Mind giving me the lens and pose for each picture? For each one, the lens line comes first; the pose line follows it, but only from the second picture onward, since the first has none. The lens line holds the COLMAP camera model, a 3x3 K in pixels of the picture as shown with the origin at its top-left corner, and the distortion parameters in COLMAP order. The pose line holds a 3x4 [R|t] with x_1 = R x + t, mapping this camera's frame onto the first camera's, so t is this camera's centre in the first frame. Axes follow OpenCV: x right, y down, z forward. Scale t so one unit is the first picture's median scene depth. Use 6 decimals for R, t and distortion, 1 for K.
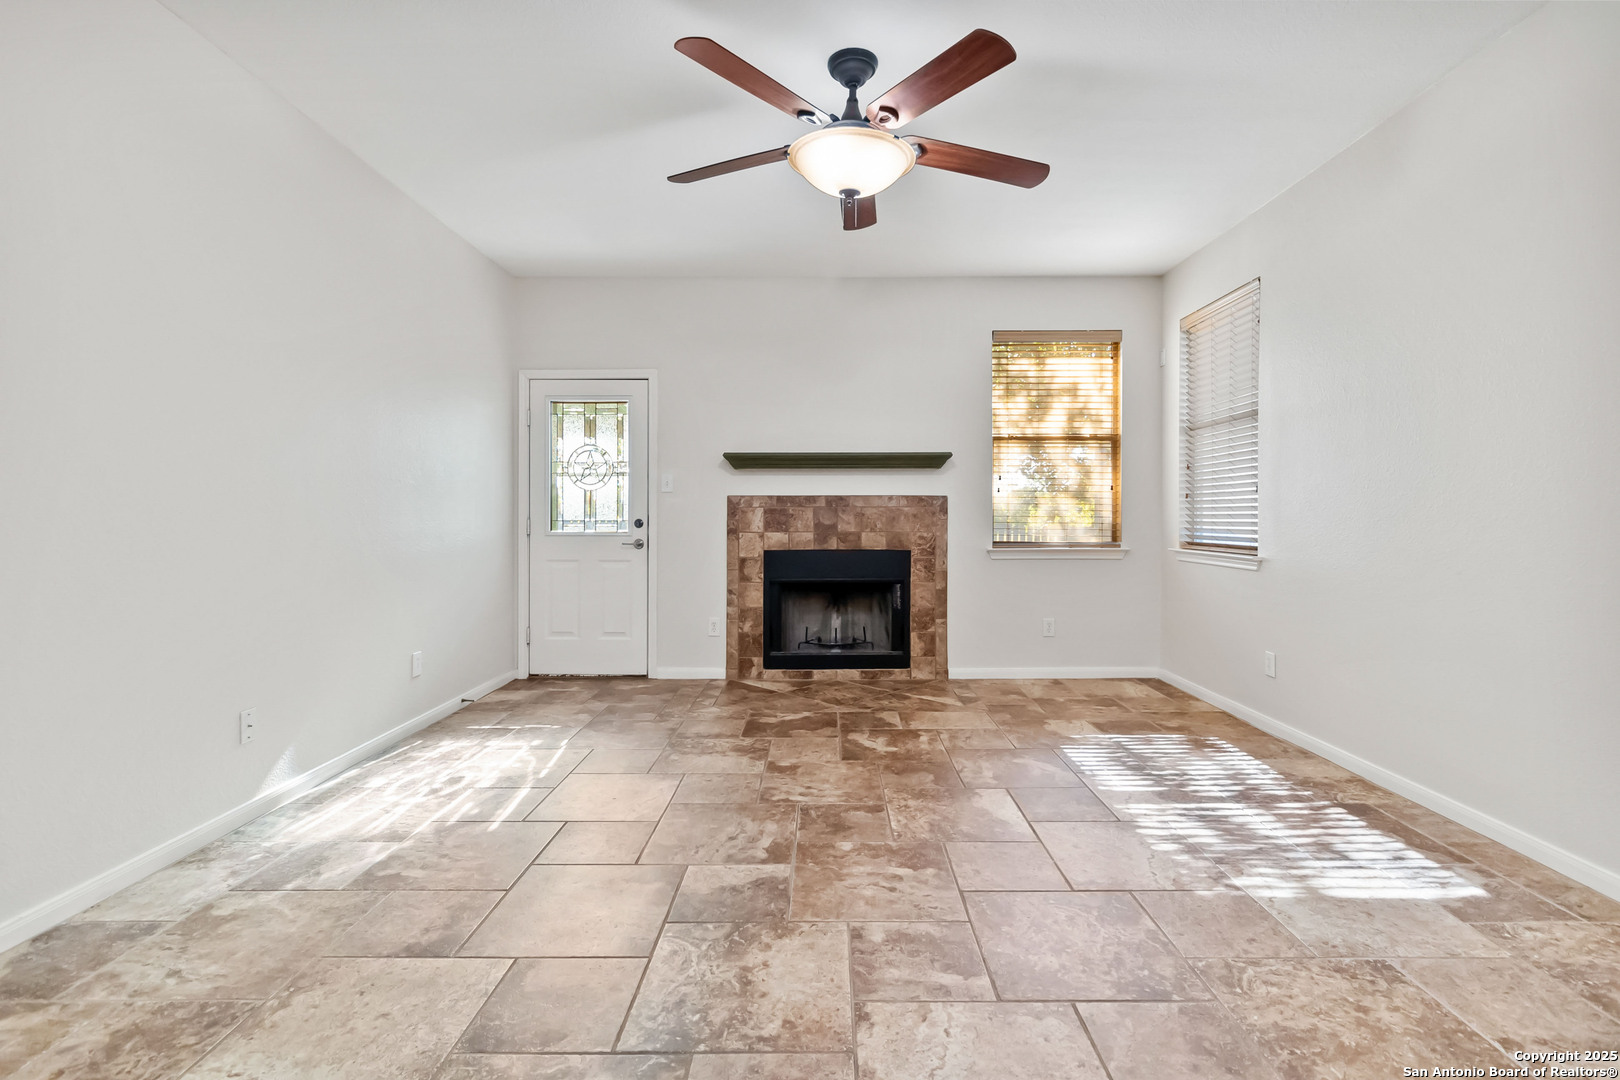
lens RADIAL K [[748.3, 0, 820.4], [0, 748.3, 529.9], [0, 0, 1]] dist [0.000283, -0.000267]
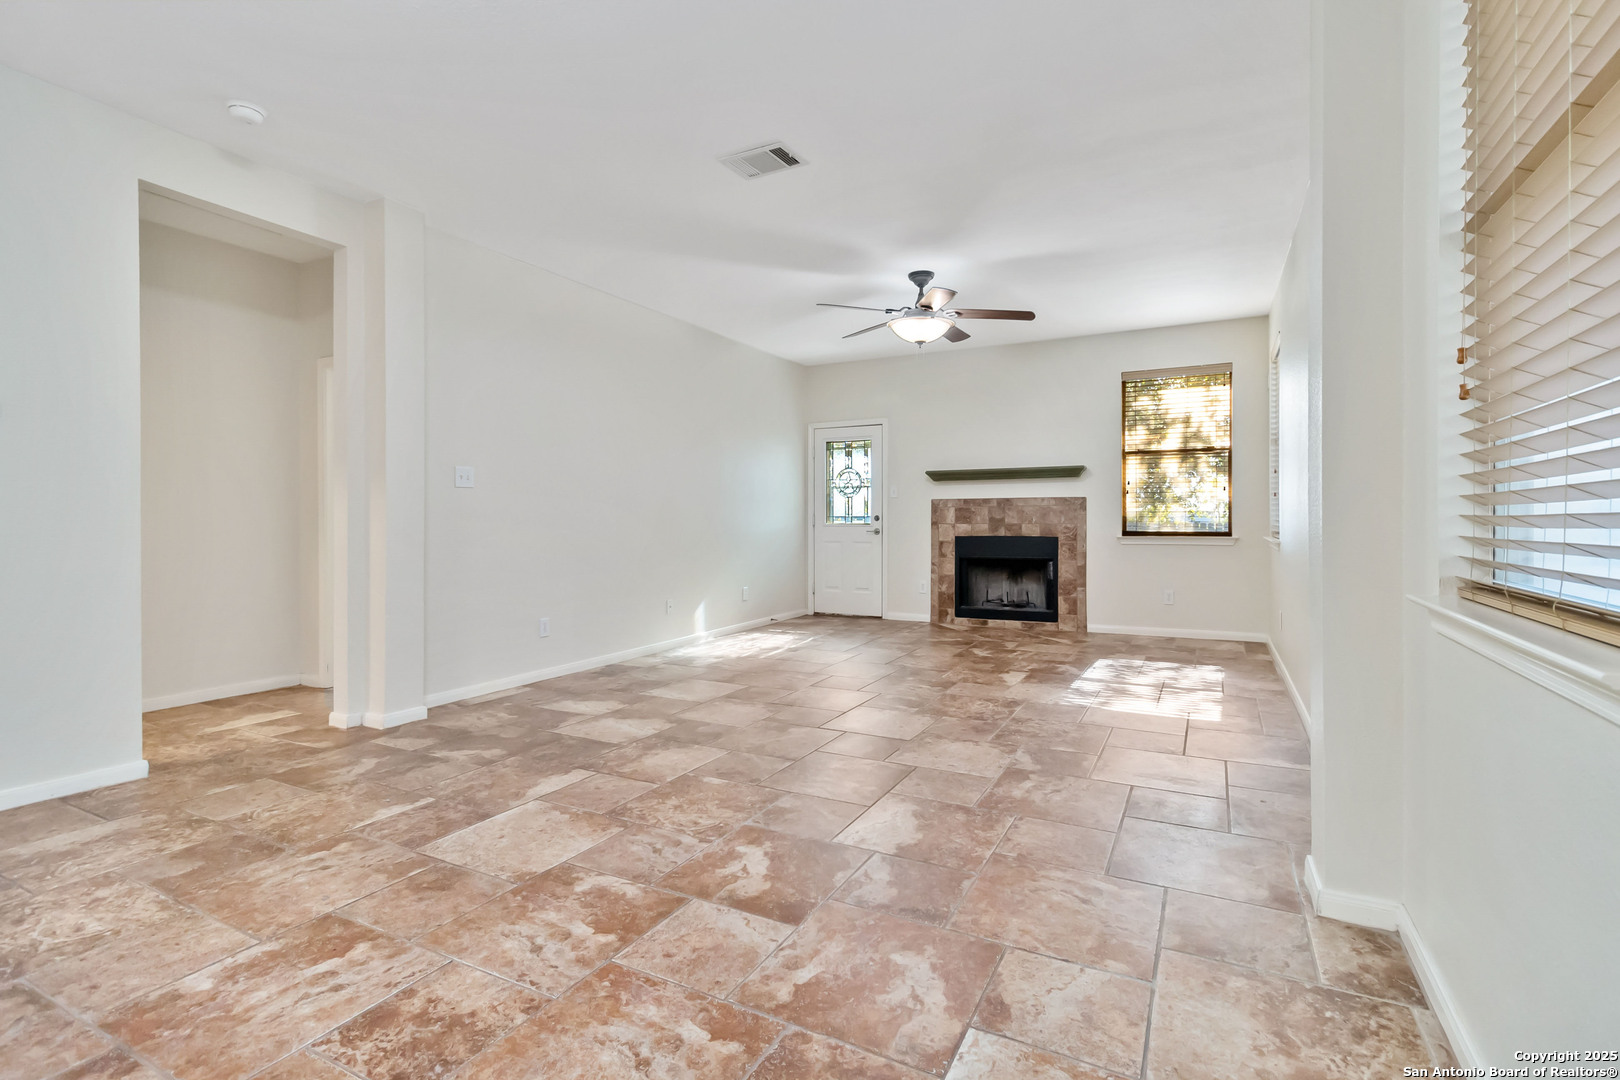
lens RADIAL K [[748.3, 0, 811.0], [0, 748.3, 530.2], [0, 0, 1]] dist [0.000283, -0.000267]
pose [[0.882154, 0.003710, -0.470946, 0.367680], [-0.004385, 0.999990, -0.000336, 0.017254], [0.470940, 0.002362, 0.882162, -0.432103]]
